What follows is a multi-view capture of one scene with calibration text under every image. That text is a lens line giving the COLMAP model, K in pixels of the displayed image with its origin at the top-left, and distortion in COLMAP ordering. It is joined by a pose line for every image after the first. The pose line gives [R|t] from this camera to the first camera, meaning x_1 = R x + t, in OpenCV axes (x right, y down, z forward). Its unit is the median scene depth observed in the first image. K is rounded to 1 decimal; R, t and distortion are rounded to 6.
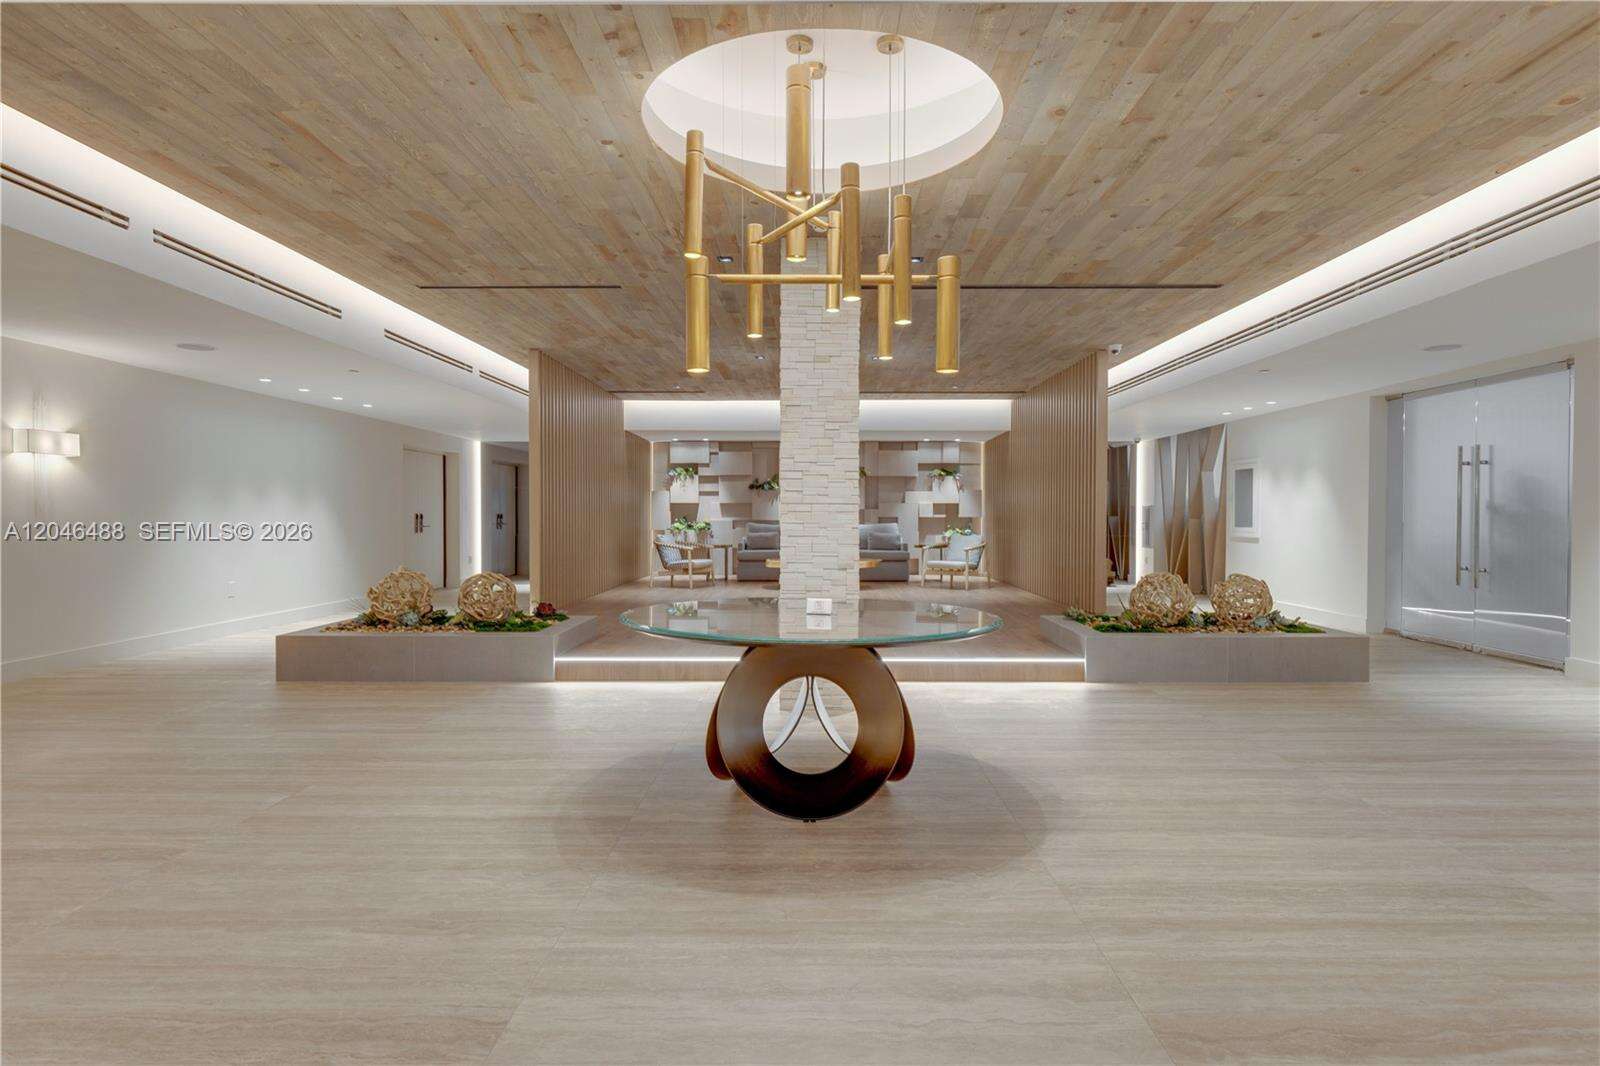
lens RADIAL K [[905.8, 0, 803.0], [0, 905.8, 531.2], [0, 0, 1]] dist [-0.000373, 0.000009]
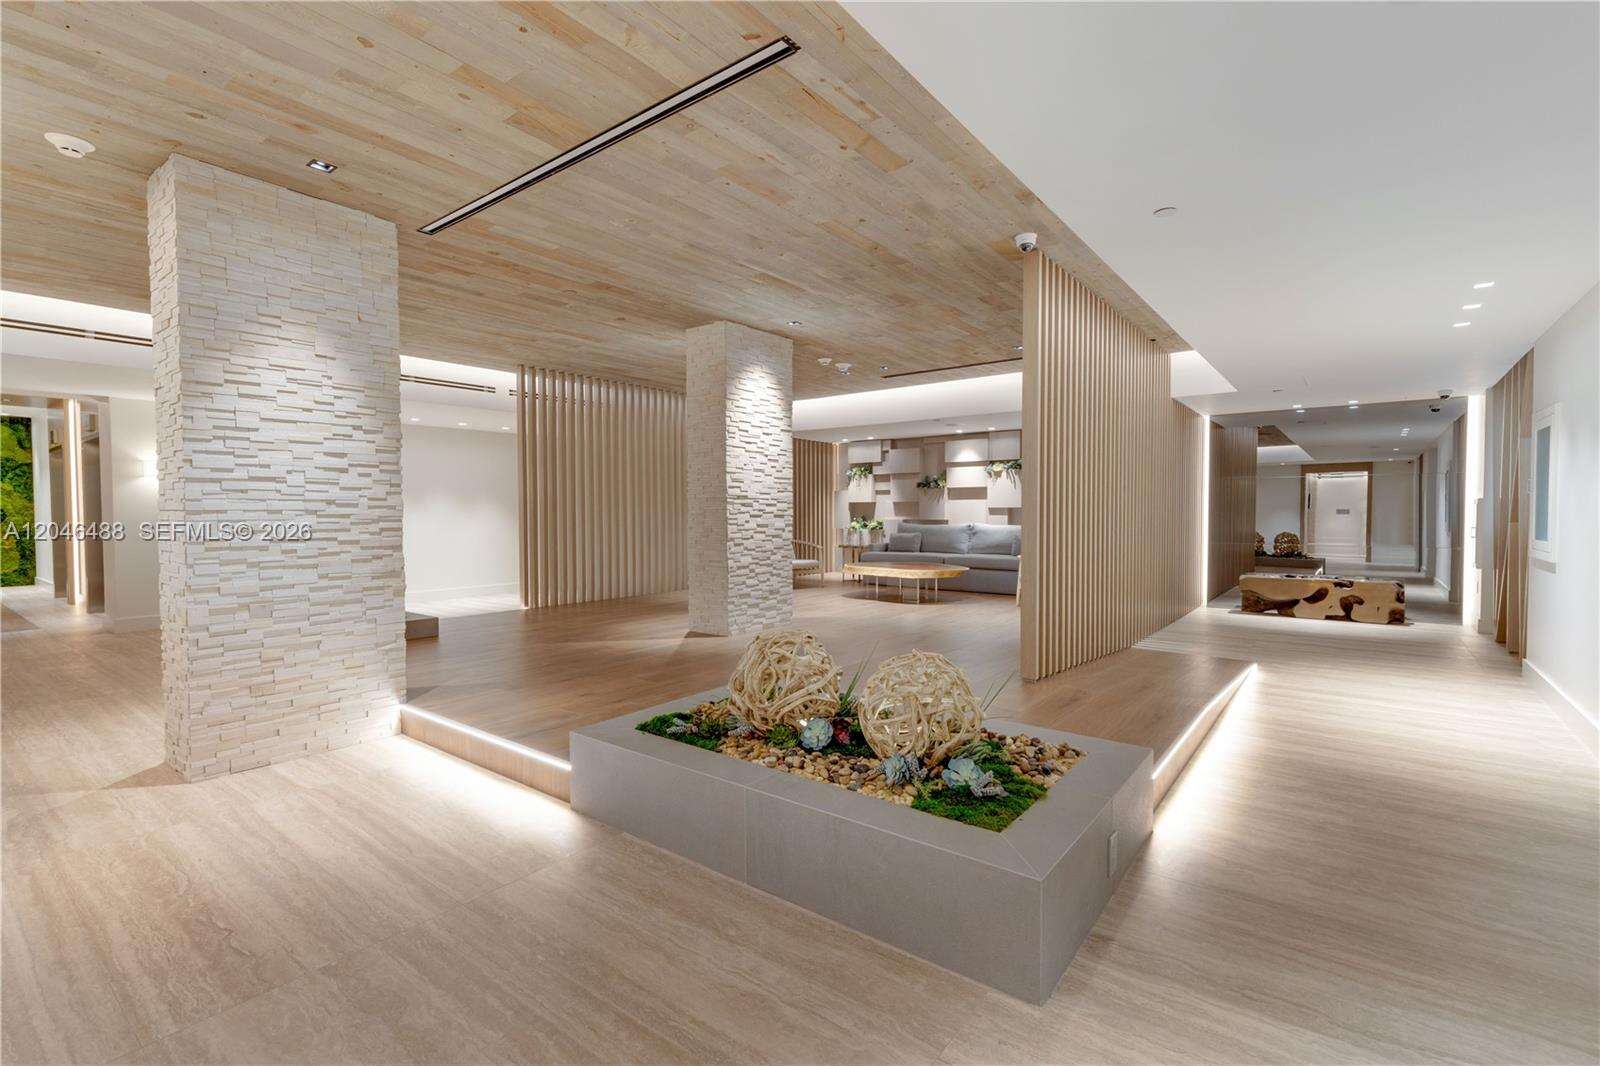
lens RADIAL K [[724.3, 0, 796.3], [0, 724.3, 526.9], [0, 0, 1]] dist [-0.000558, -0.000057]
pose [[0.783507, 0.013108, -0.621244, 0.316946], [-0.009558, 0.999913, 0.009044, -0.010065], [0.621309, -0.001148, 0.783565, 0.319482]]
